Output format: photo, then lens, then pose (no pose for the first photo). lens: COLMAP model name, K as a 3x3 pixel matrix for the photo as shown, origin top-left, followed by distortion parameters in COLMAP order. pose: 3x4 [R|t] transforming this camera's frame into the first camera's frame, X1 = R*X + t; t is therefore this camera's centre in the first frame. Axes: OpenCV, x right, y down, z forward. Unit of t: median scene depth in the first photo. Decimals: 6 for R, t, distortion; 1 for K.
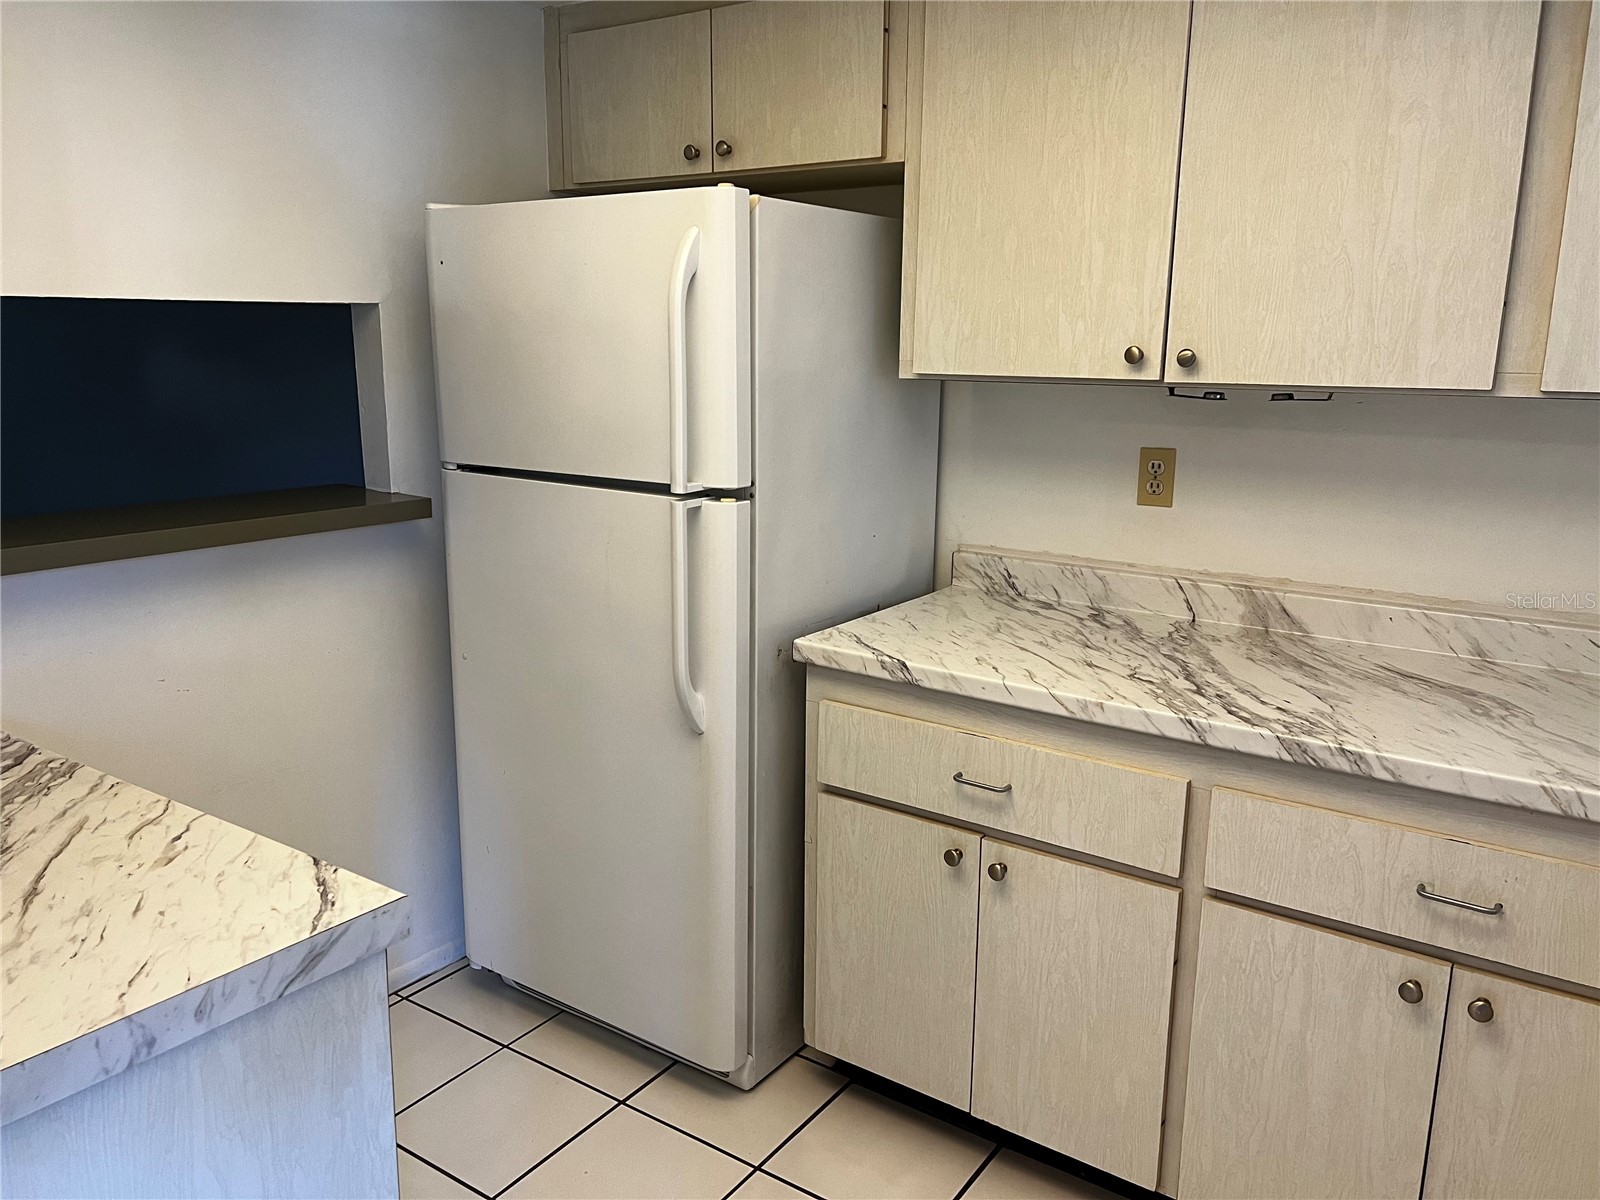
lens RADIAL K [[1212.0, 0, 794.8], [0, 1212.0, 607.6], [0, 0, 1]] dist [0.087924, -0.092931]
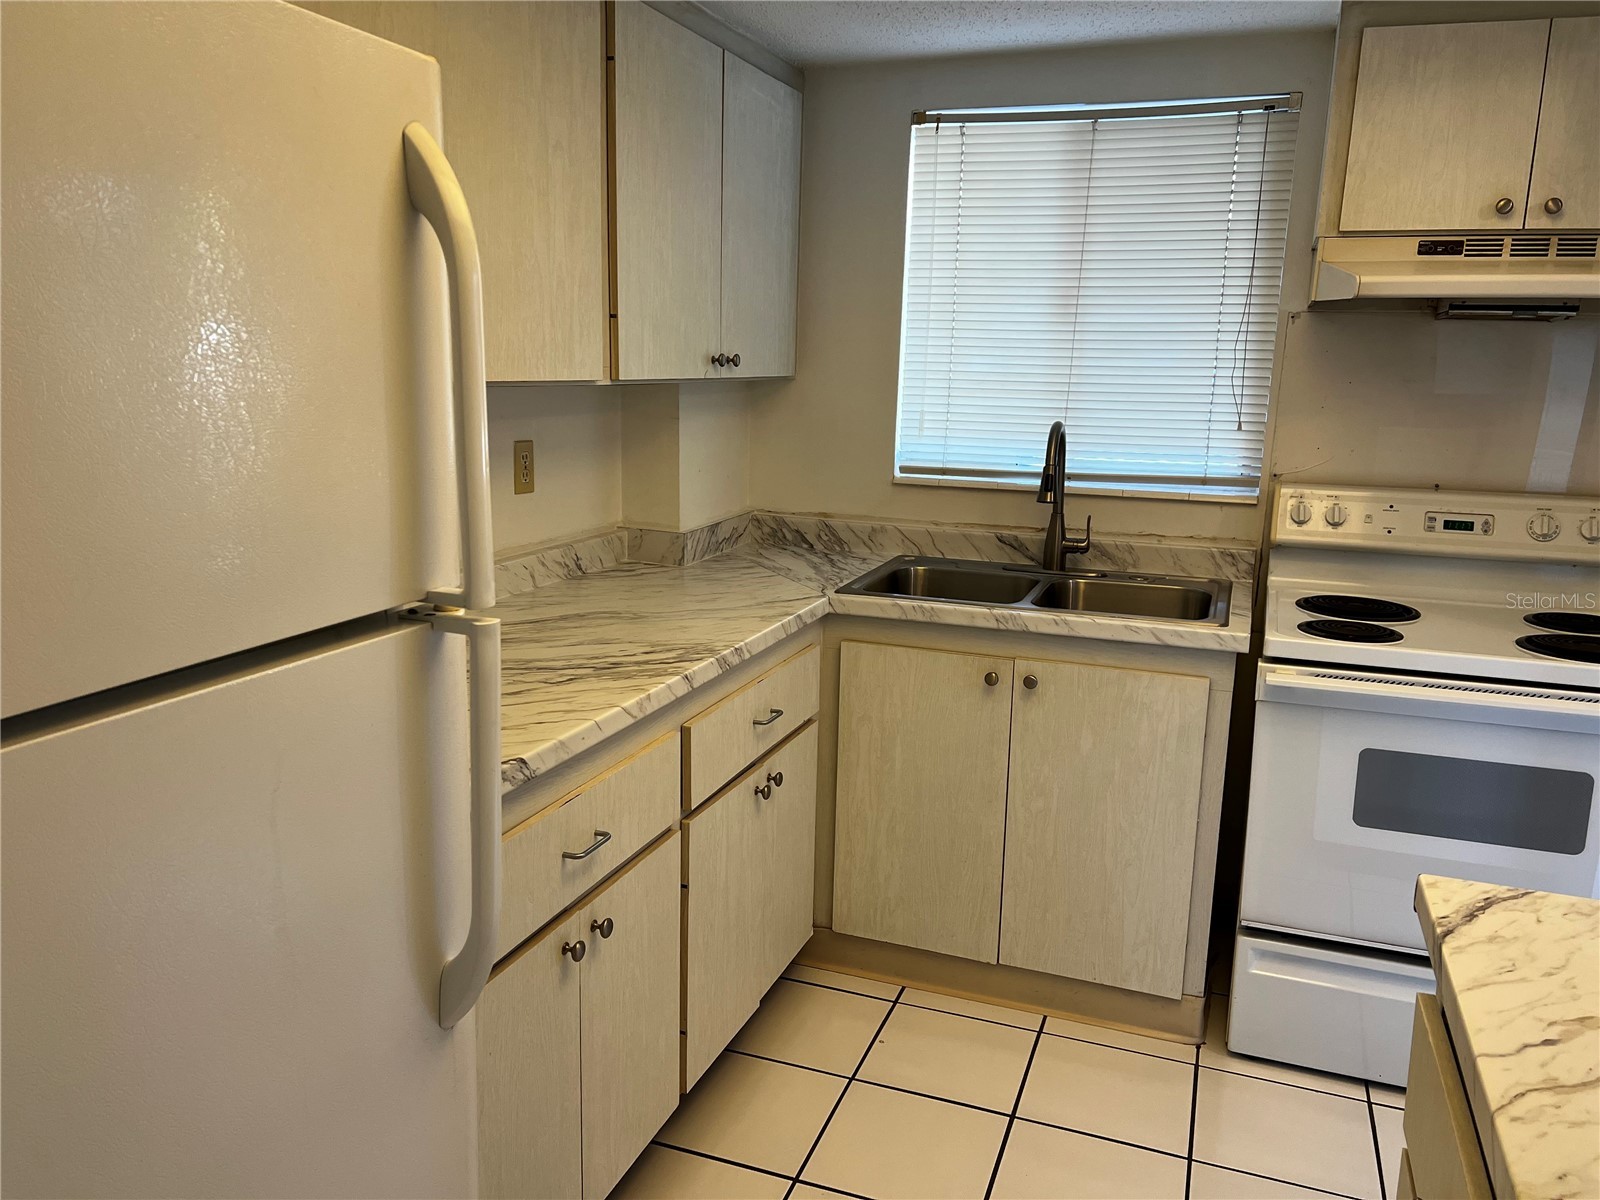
lens RADIAL K [[1212.0, 0, 794.8], [0, 1212.0, 607.6], [0, 0, 1]] dist [0.087924, -0.092931]
pose [[-0.262583, -0.207887, 0.942249, -0.740335], [0.188393, 0.946677, 0.261364, -0.239016], [-0.946340, 0.246143, -0.209417, 1.098860]]
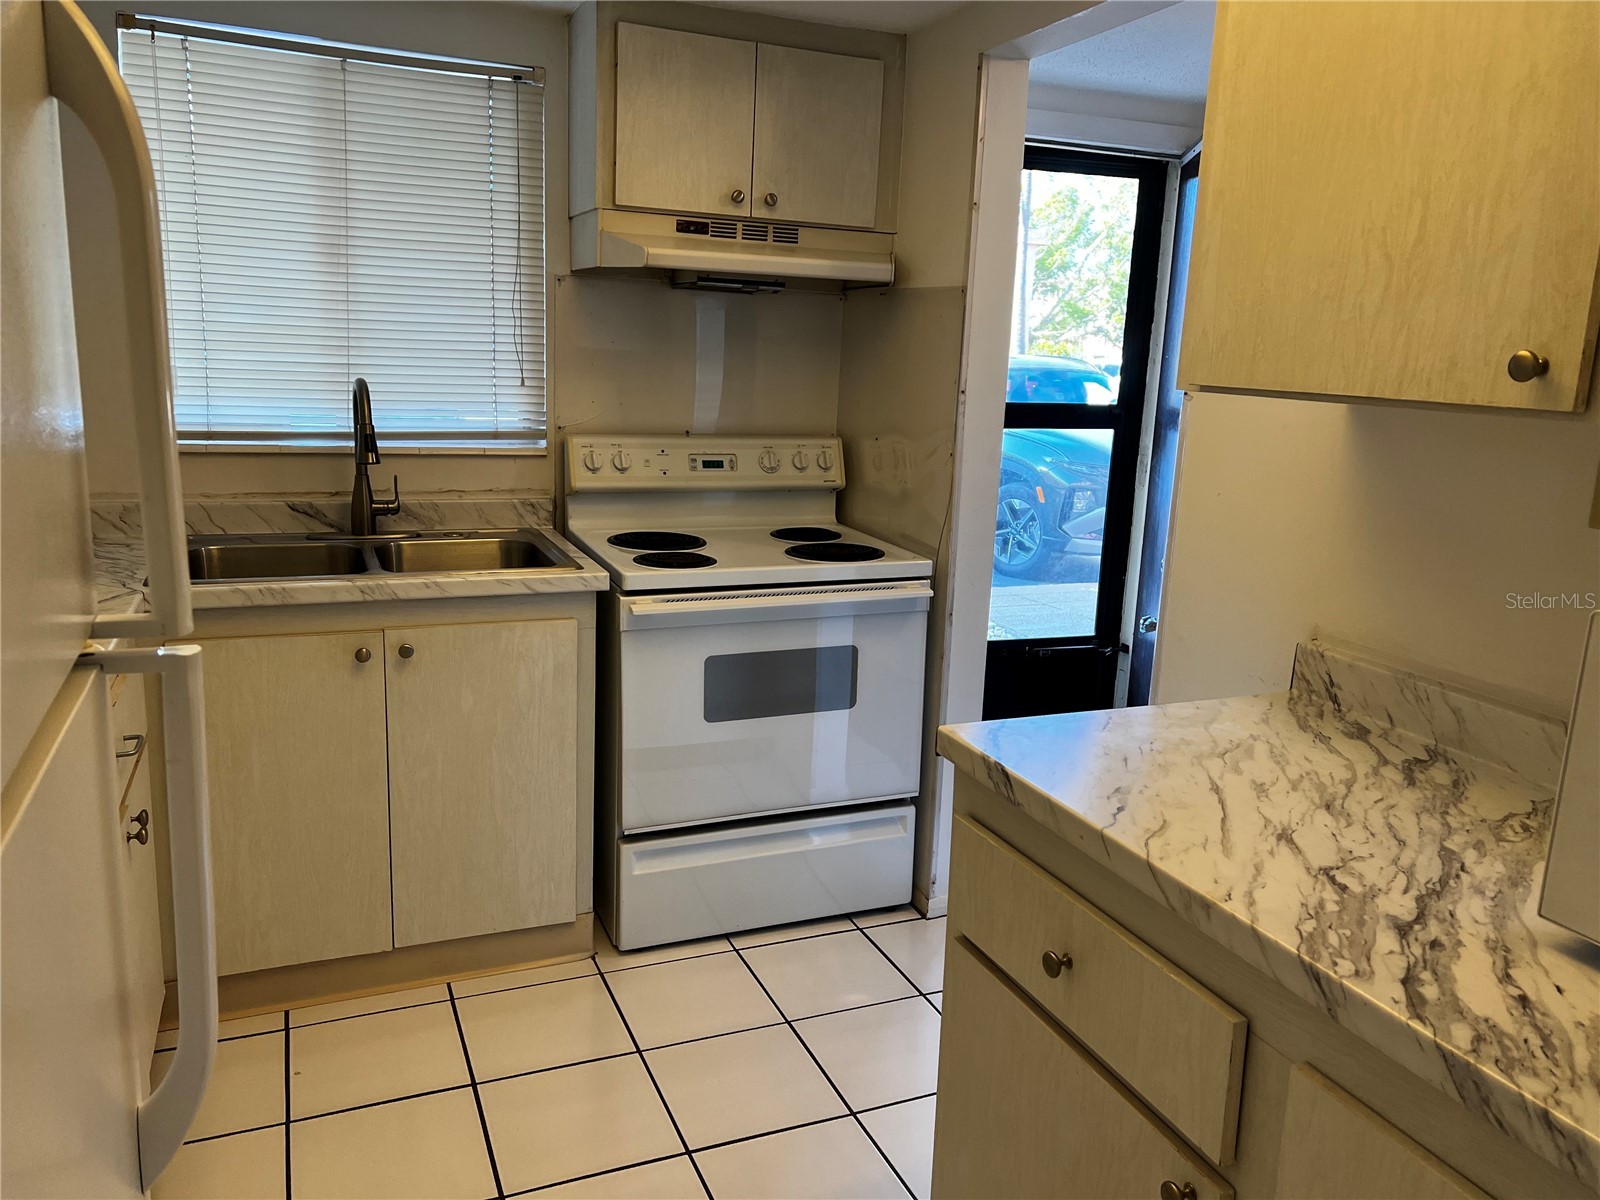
lens RADIAL K [[1212.0, 0, 794.8], [0, 1212.0, 607.6], [0, 0, 1]] dist [0.087924, -0.092931]
pose [[-0.846984, -0.151472, 0.509582, -0.558733], [0.074060, 0.915583, 0.395250, -0.288000], [-0.526434, 0.372510, -0.764267, 1.358915]]
